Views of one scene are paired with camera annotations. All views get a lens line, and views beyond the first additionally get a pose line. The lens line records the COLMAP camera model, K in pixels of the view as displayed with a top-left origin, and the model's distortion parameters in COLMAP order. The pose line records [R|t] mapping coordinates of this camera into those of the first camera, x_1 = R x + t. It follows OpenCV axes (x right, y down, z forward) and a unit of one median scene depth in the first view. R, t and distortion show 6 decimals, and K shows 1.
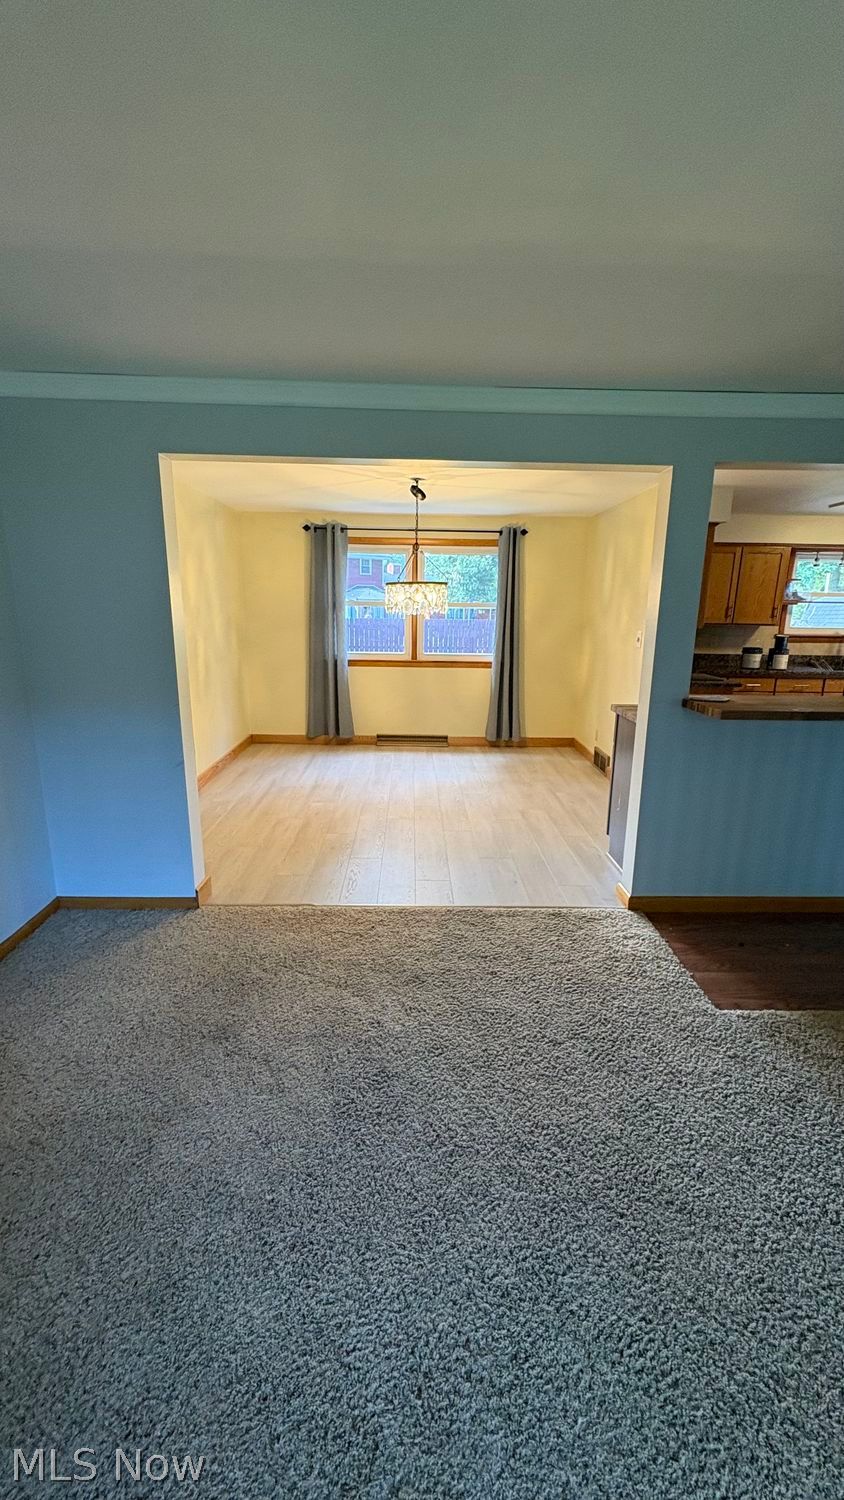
lens RADIAL K [[600.2, 0, 422.0], [0, 600.2, 750.0], [0, 0, 1]] dist [-0.000383, -0.000192]
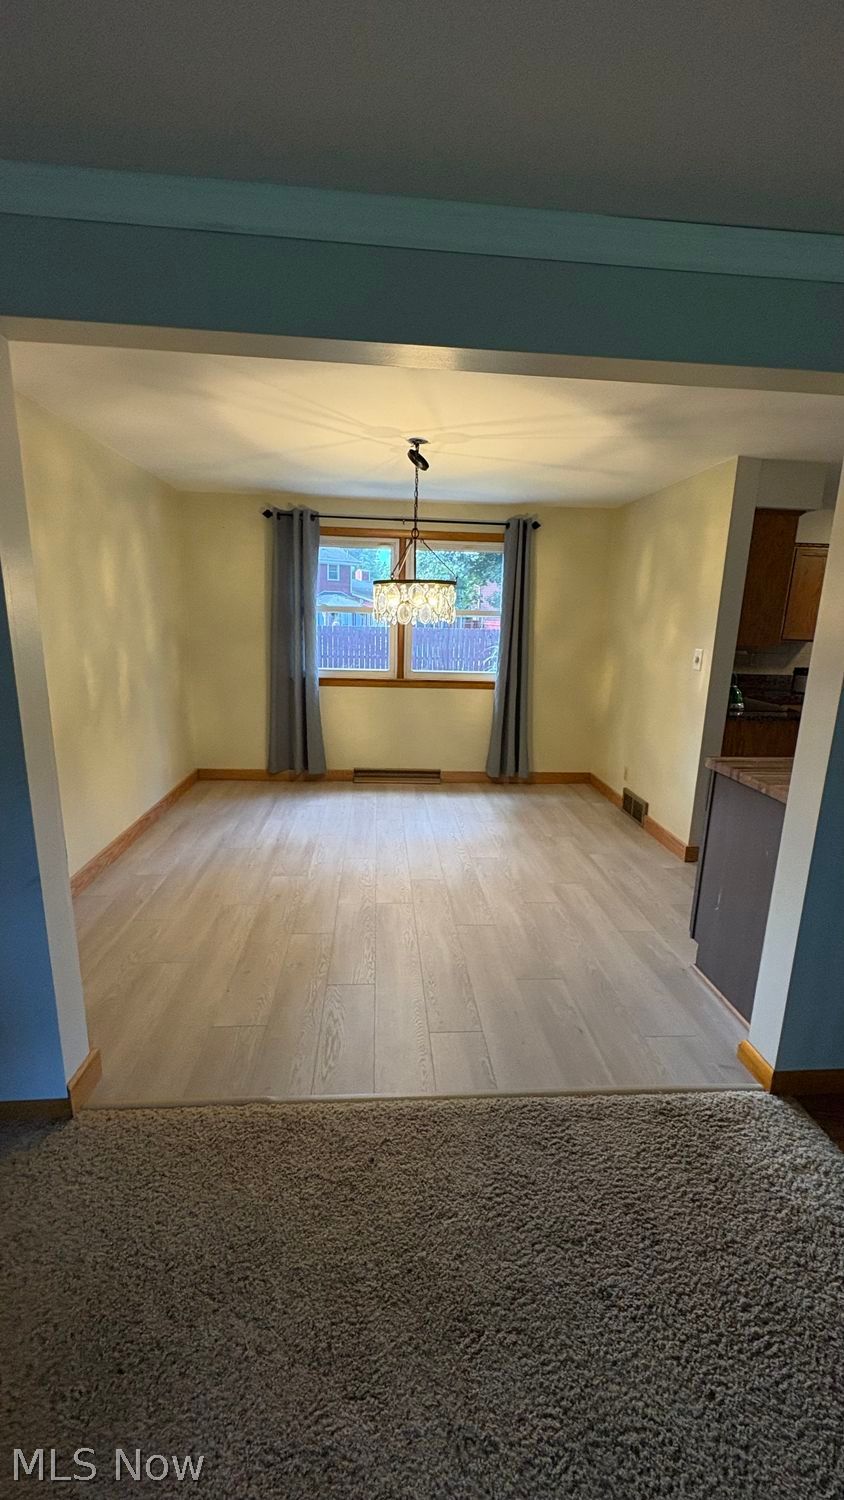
lens RADIAL K [[600.2, 0, 422.0], [0, 600.2, 750.0], [0, 0, 1]] dist [-0.000383, -0.000192]
pose [[0.998465, 0.001106, 0.055369, -0.035152], [-0.000426, 0.999924, -0.012297, -0.051714], [-0.055379, 0.012255, 0.998390, 0.220289]]
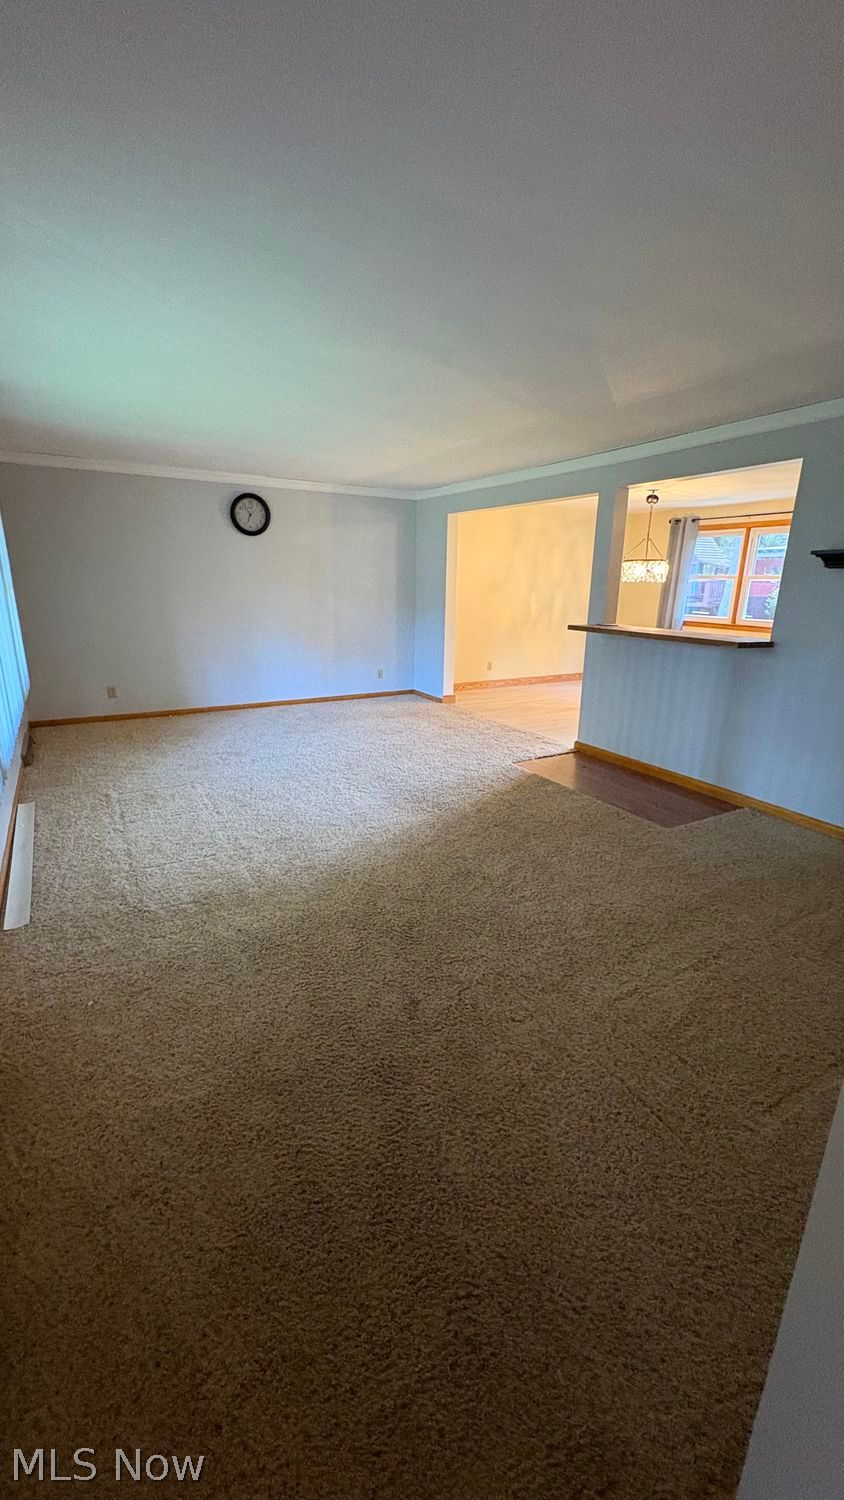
lens RADIAL K [[600.2, 0, 422.0], [0, 600.2, 750.0], [0, 0, 1]] dist [-0.000383, -0.000192]
pose [[0.494205, 0.232984, -0.837544, 0.915789], [-0.212152, 0.966613, 0.143705, 0.065916], [0.843062, 0.106667, 0.527133, -0.167319]]
